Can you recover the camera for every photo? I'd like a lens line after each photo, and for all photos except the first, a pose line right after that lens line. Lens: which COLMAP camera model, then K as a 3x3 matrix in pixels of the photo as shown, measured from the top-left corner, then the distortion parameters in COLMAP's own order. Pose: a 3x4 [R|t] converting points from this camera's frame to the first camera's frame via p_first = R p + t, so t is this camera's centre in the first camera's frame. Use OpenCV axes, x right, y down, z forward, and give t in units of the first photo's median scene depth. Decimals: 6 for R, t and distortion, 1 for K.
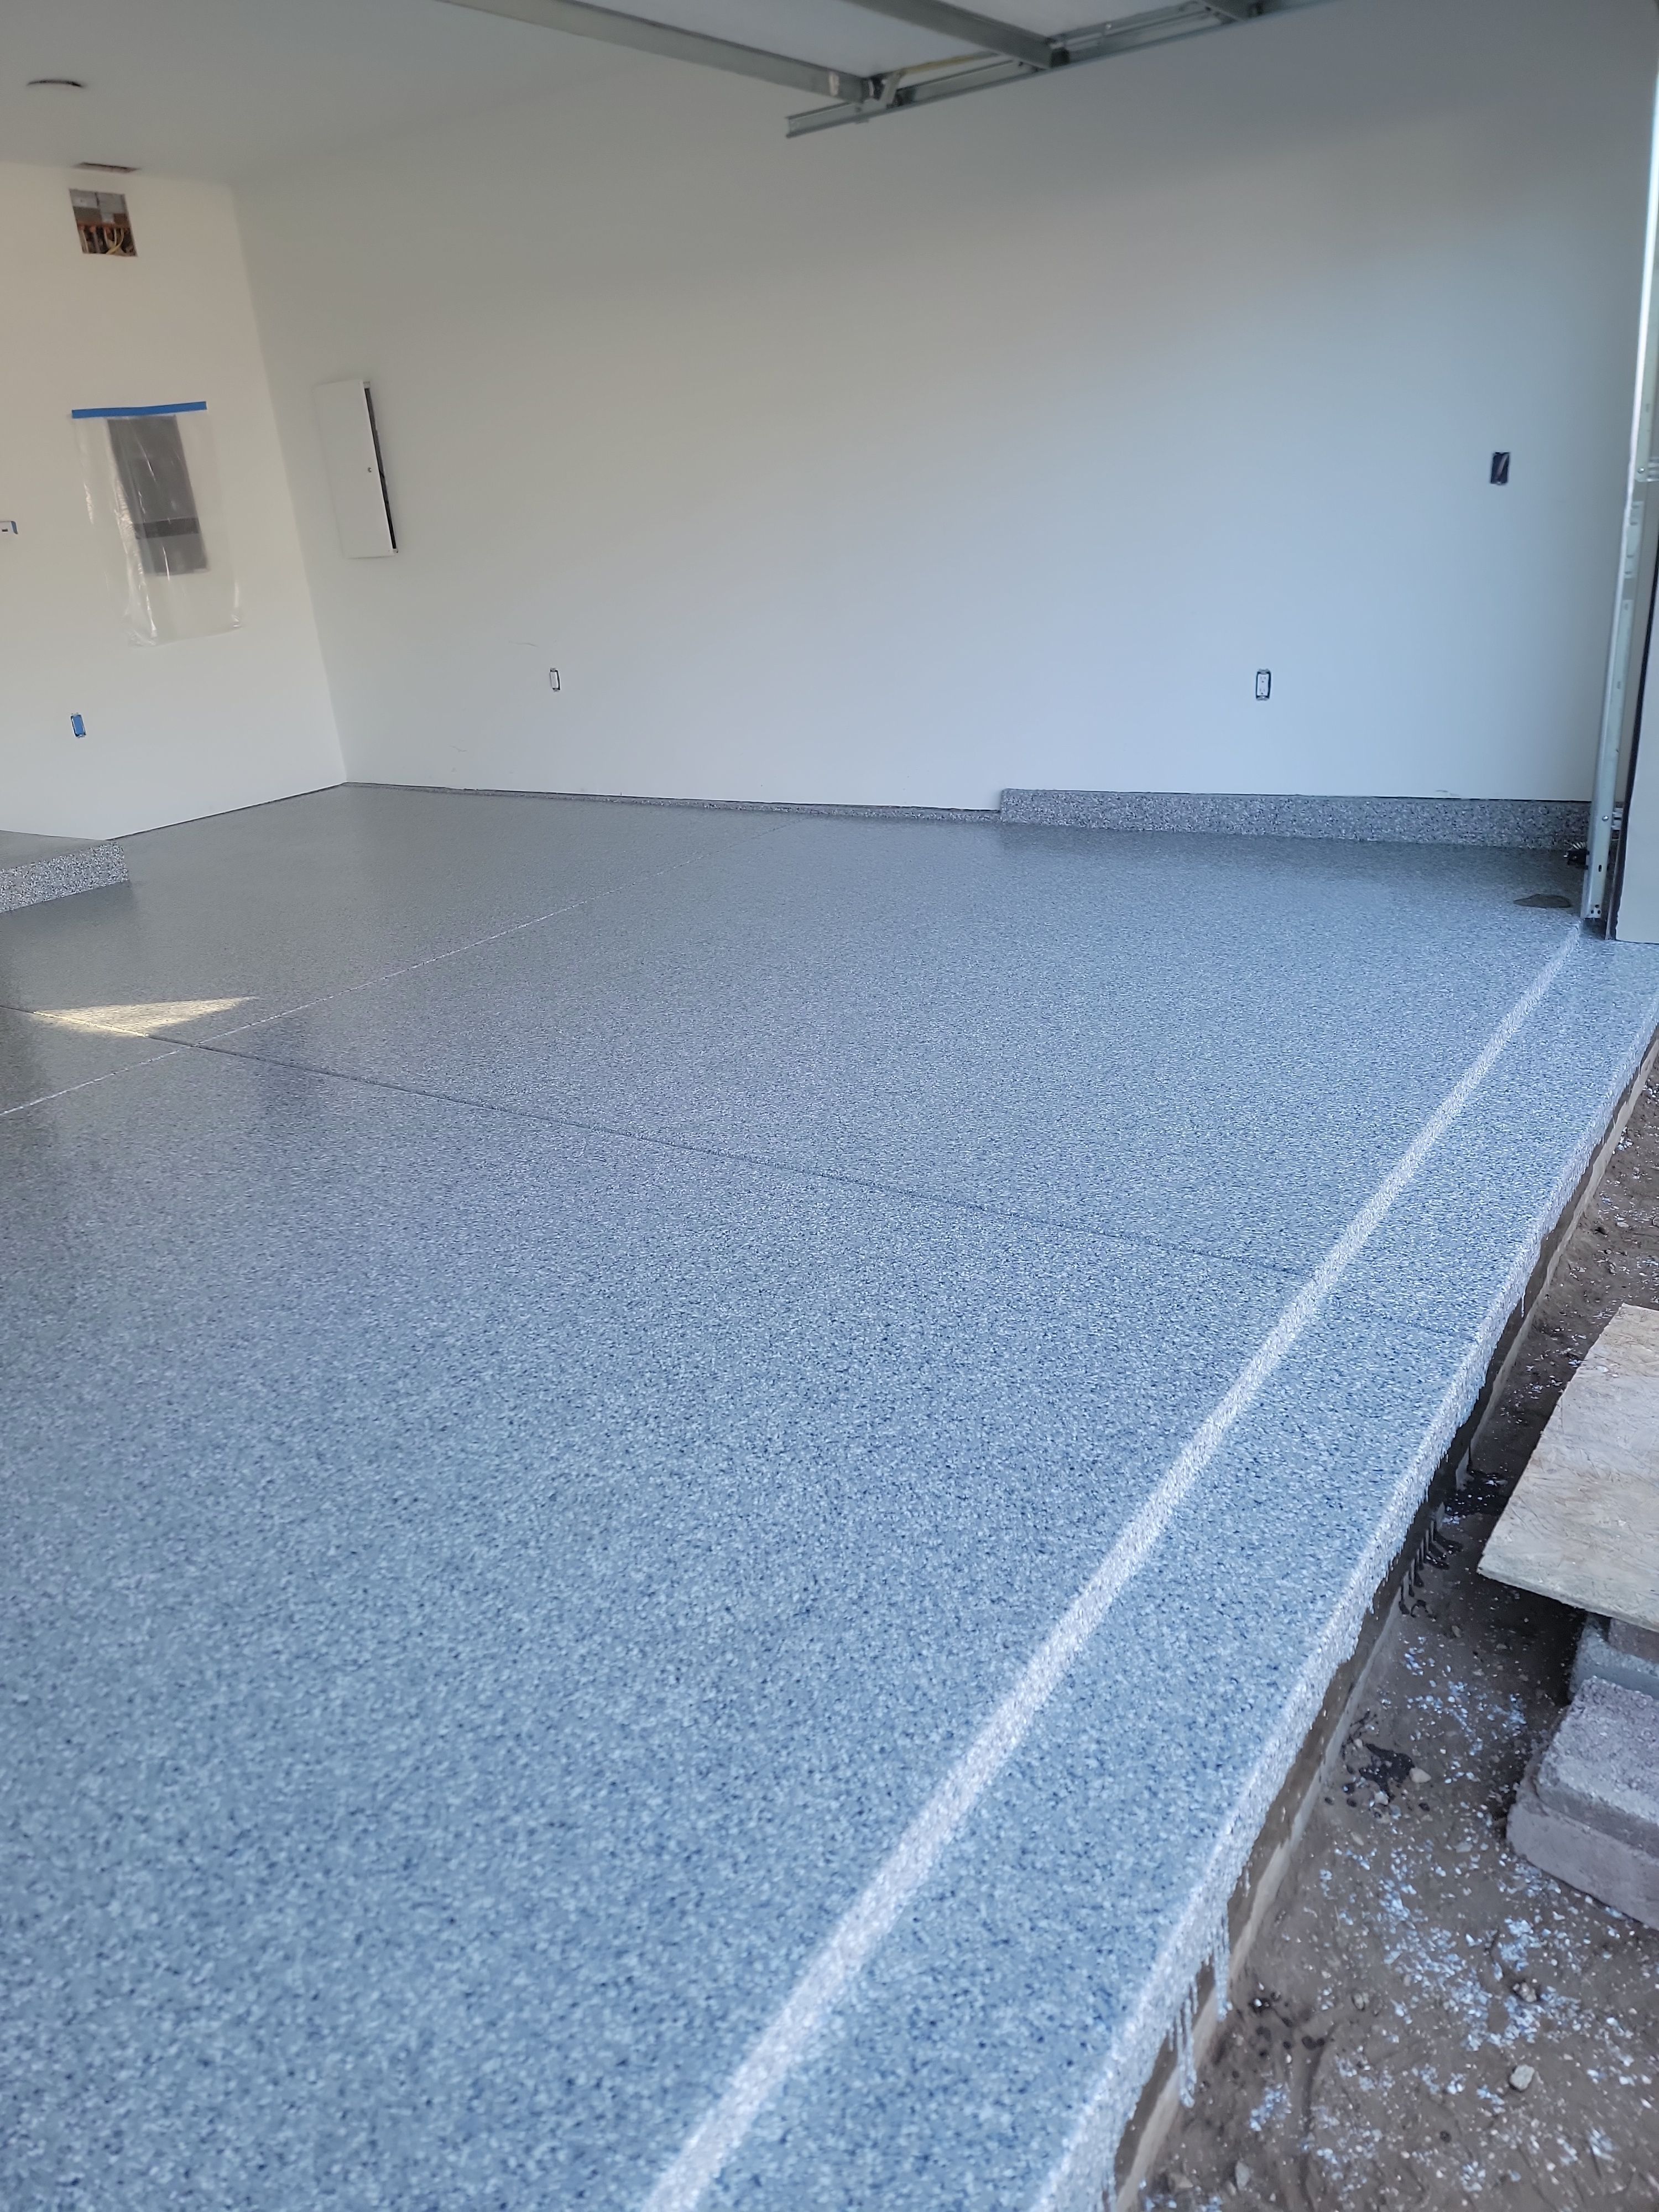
lens RADIAL K [[1519.8, 0, 781.1], [0, 1519.8, 1113.6], [0, 0, 1]] dist [0.088857, -0.071307]
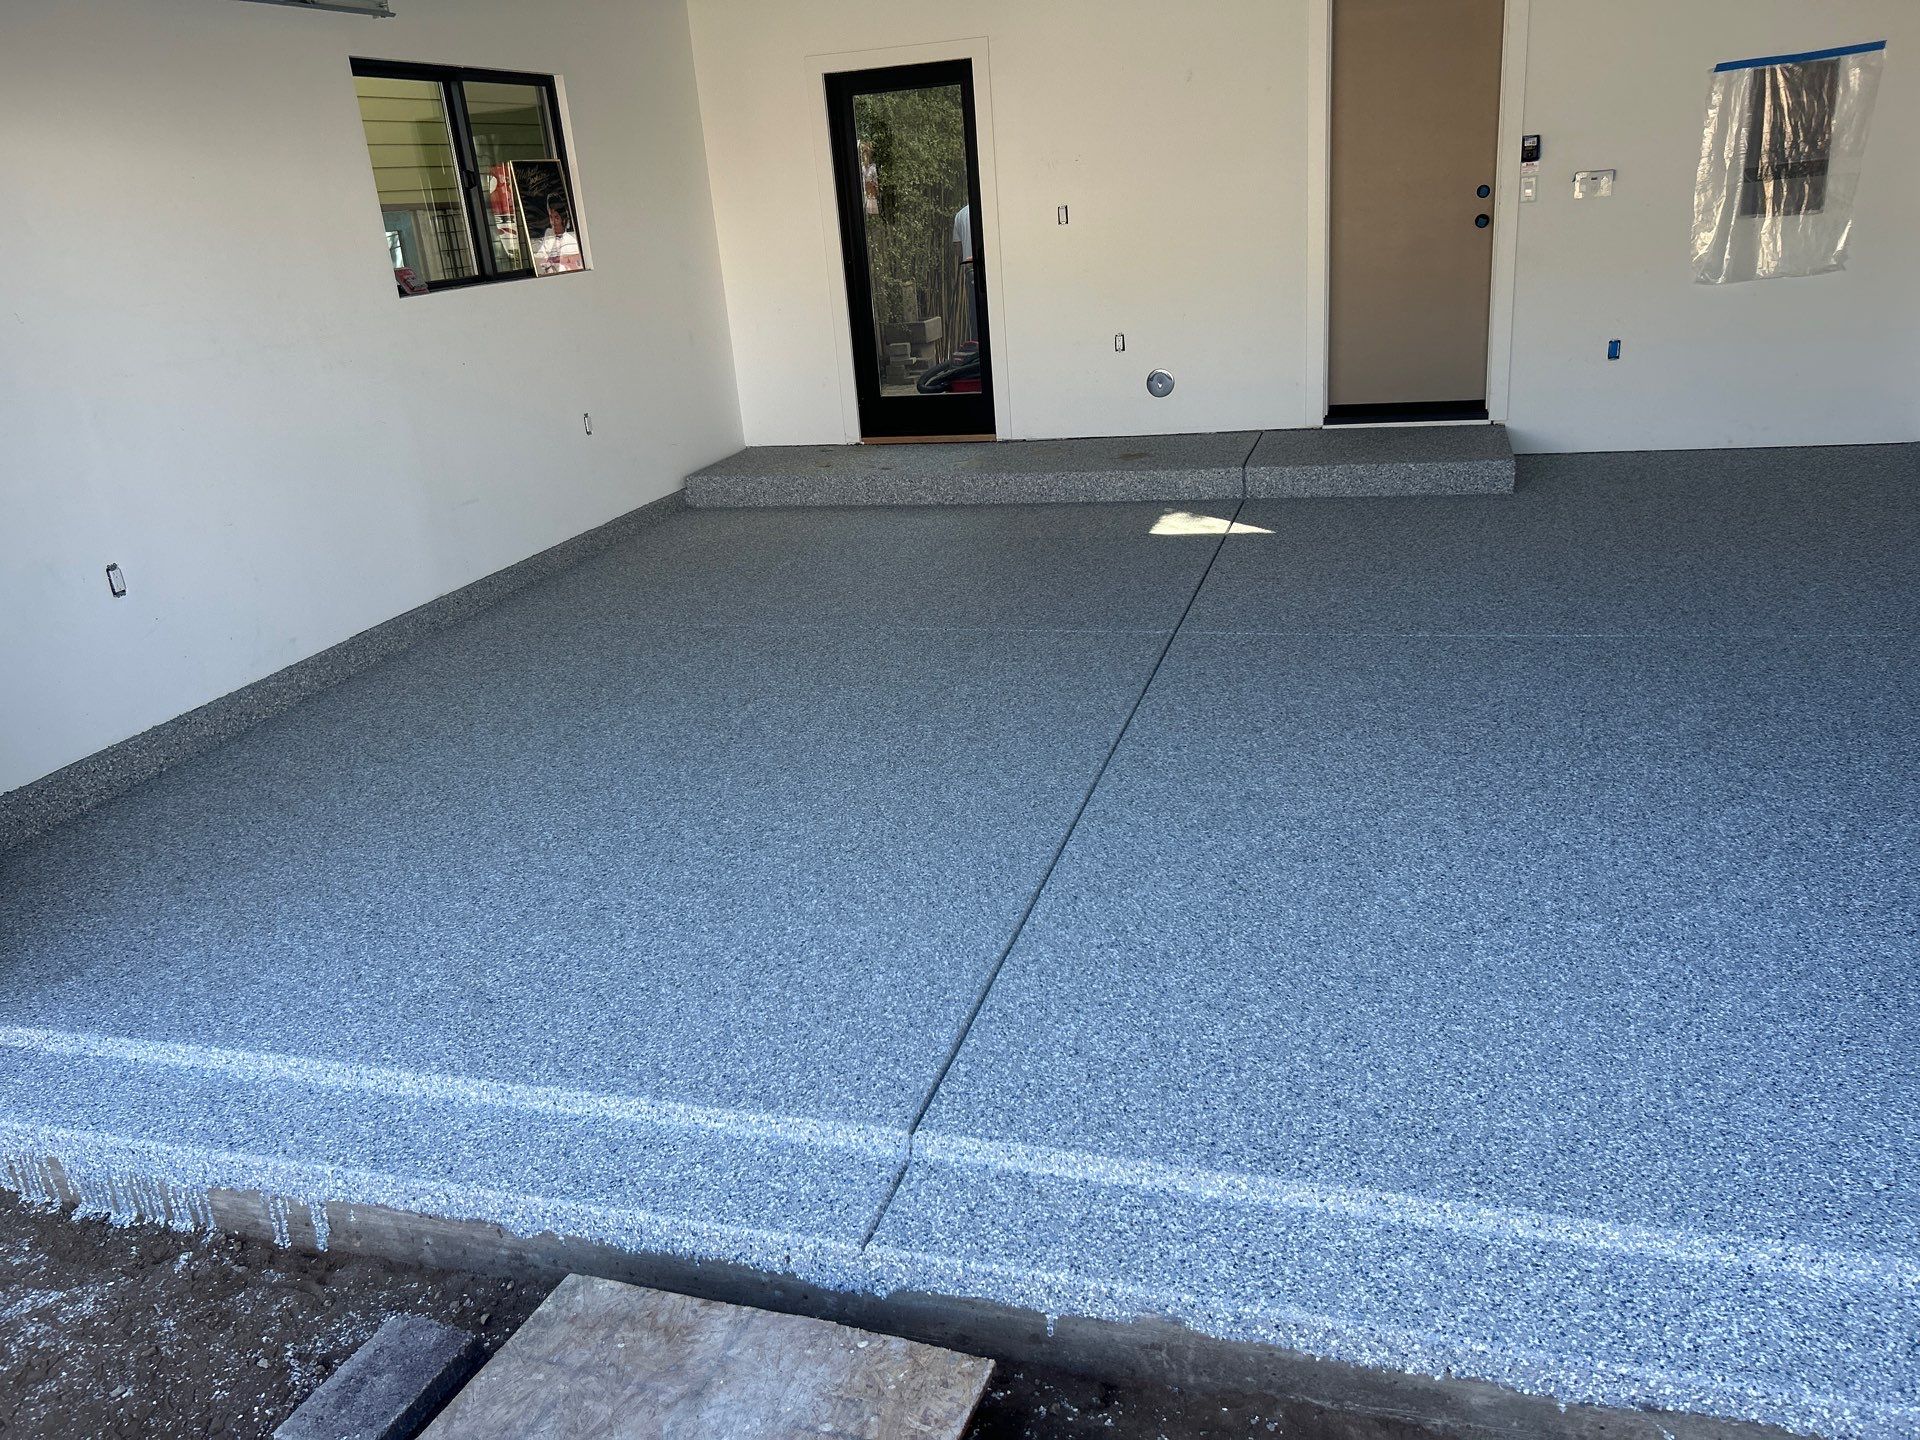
lens RADIAL K [[1439.6, 0, 965.9], [0, 1439.6, 718.9], [0, 0, 1]] dist [0.020183, -0.012565]
pose [[0.310059, 0.383449, -0.869960, 1.734747], [-0.299551, 0.907850, 0.293389, -0.728915], [0.902293, 0.169629, 0.396350, 0.859284]]
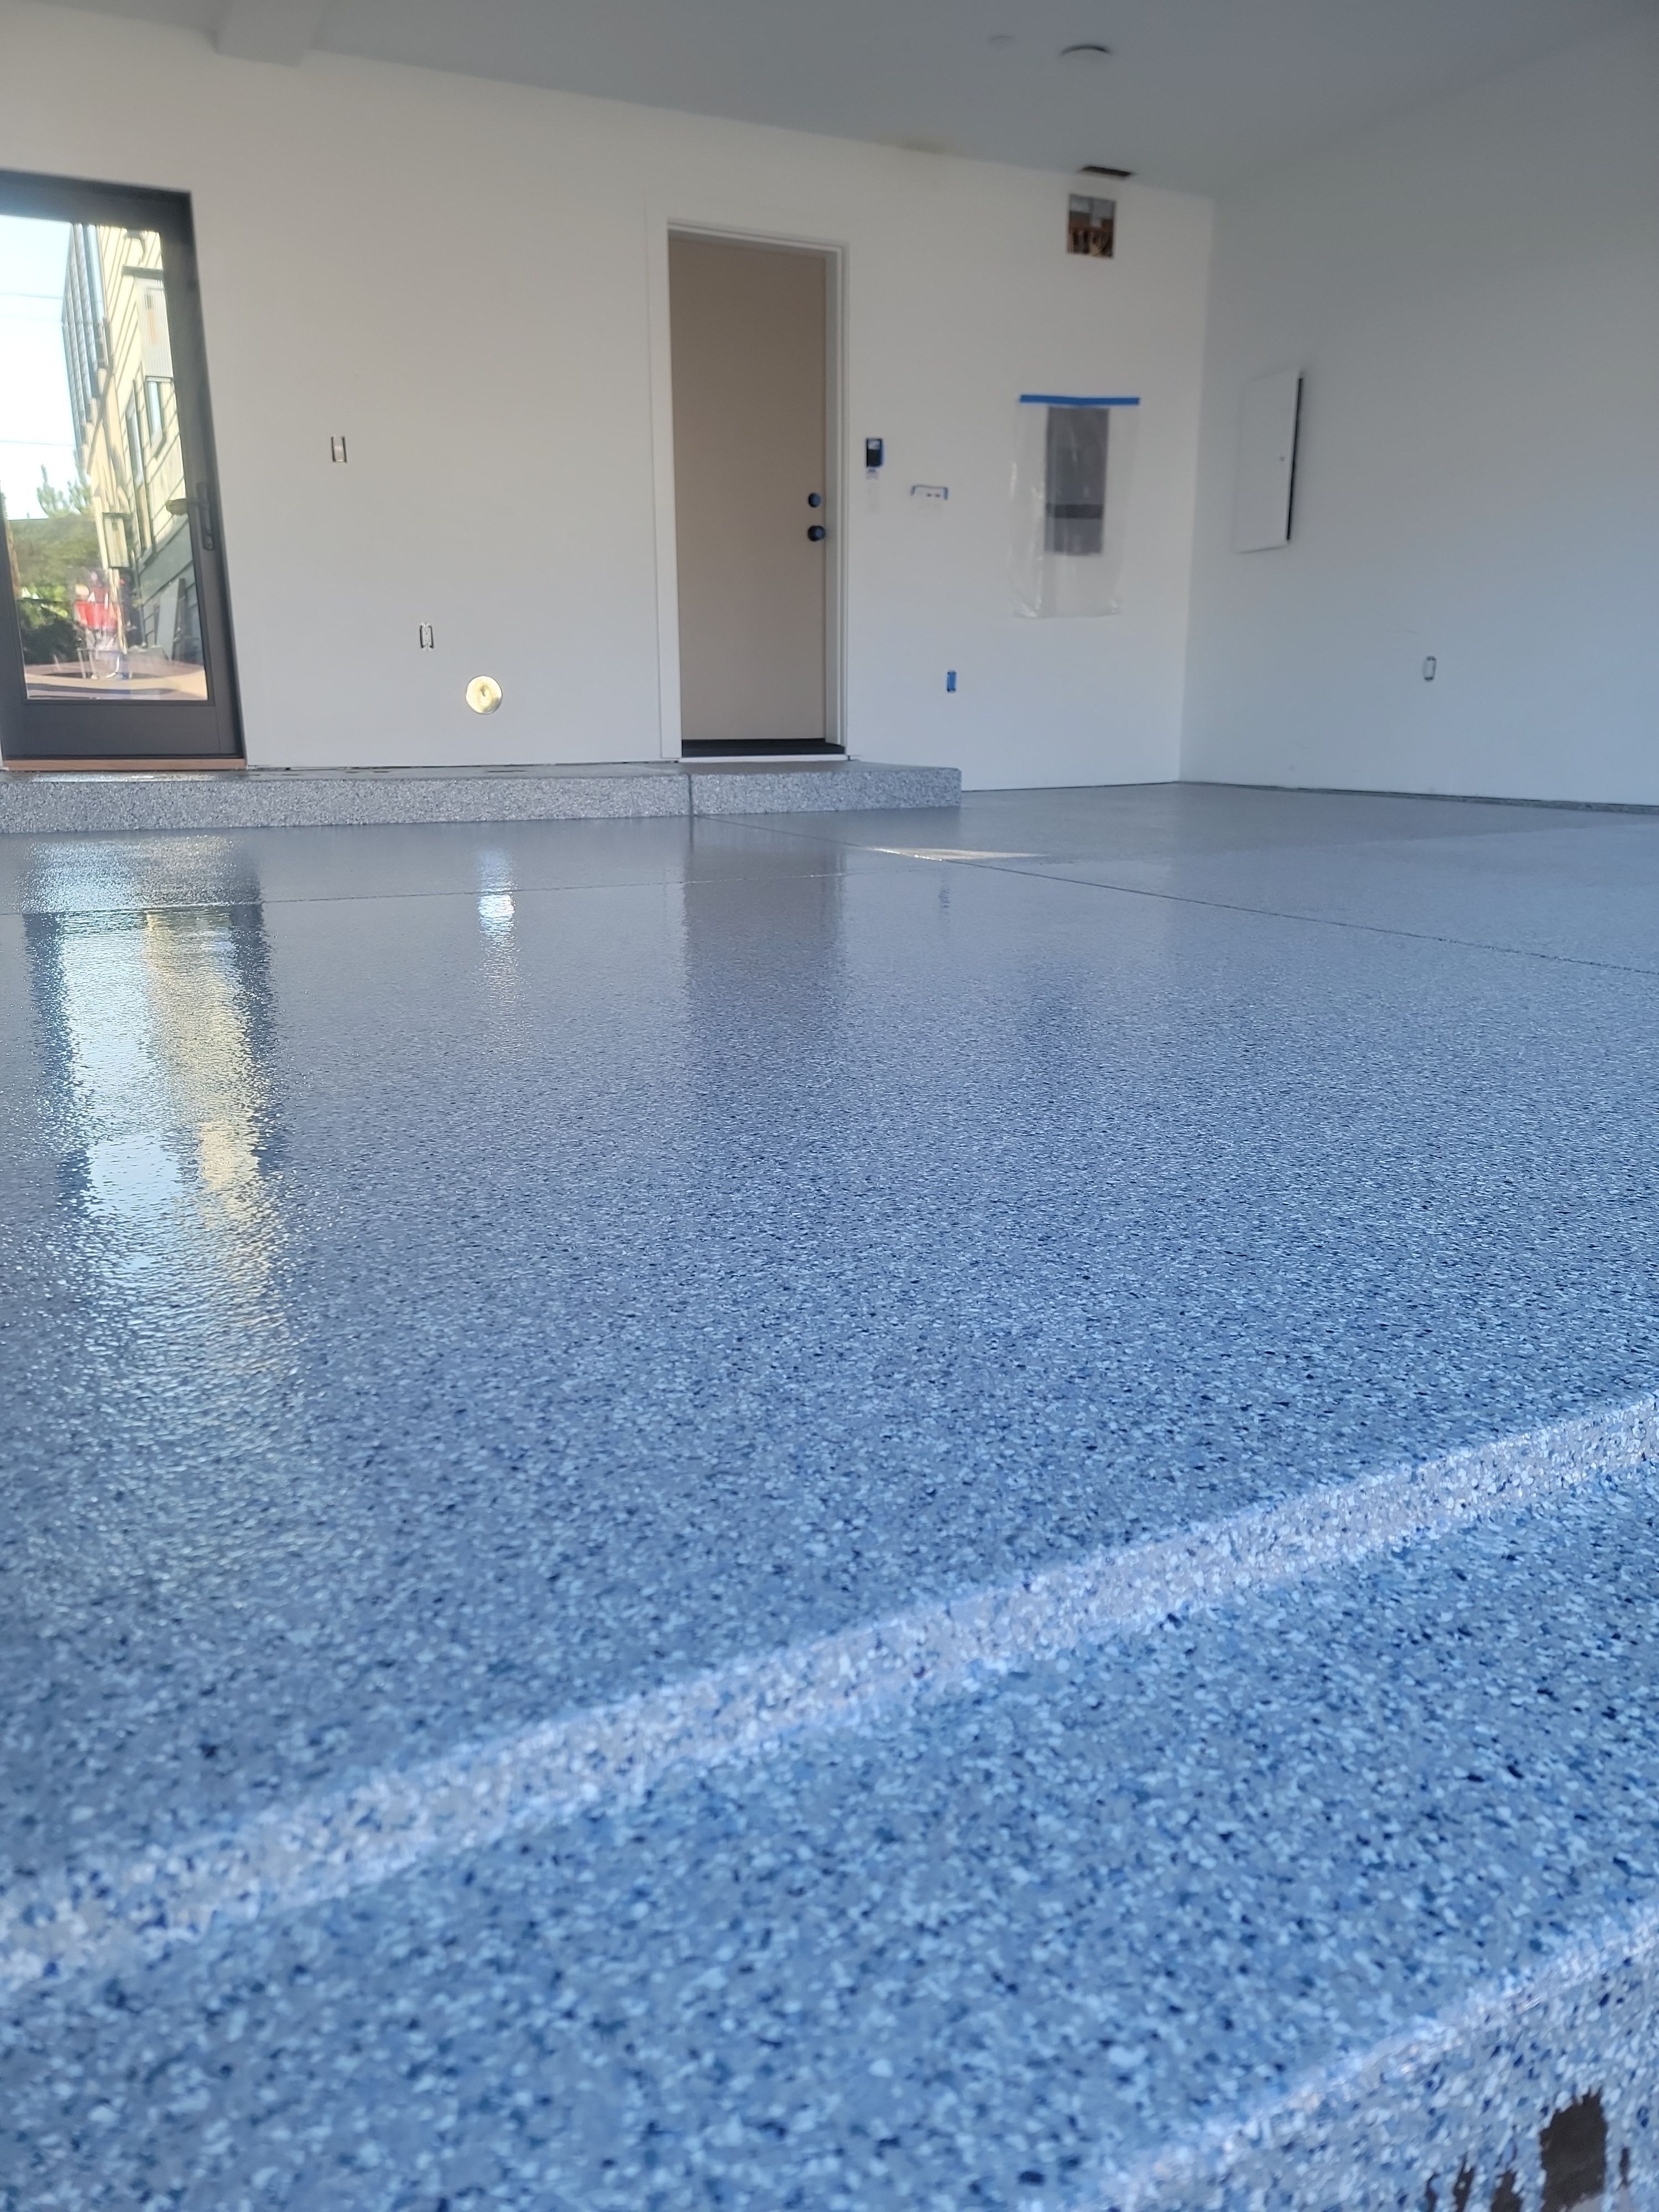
lens RADIAL K [[1519.8, 0, 801.8], [0, 1519.8, 1117.1], [0, 0, 1]] dist [0.088857, -0.071307]
pose [[0.868500, 0.200410, -0.453369, 0.000876], [-0.243049, 0.969303, -0.037122, 0.453644], [0.432012, 0.142432, 0.890550, 0.199793]]
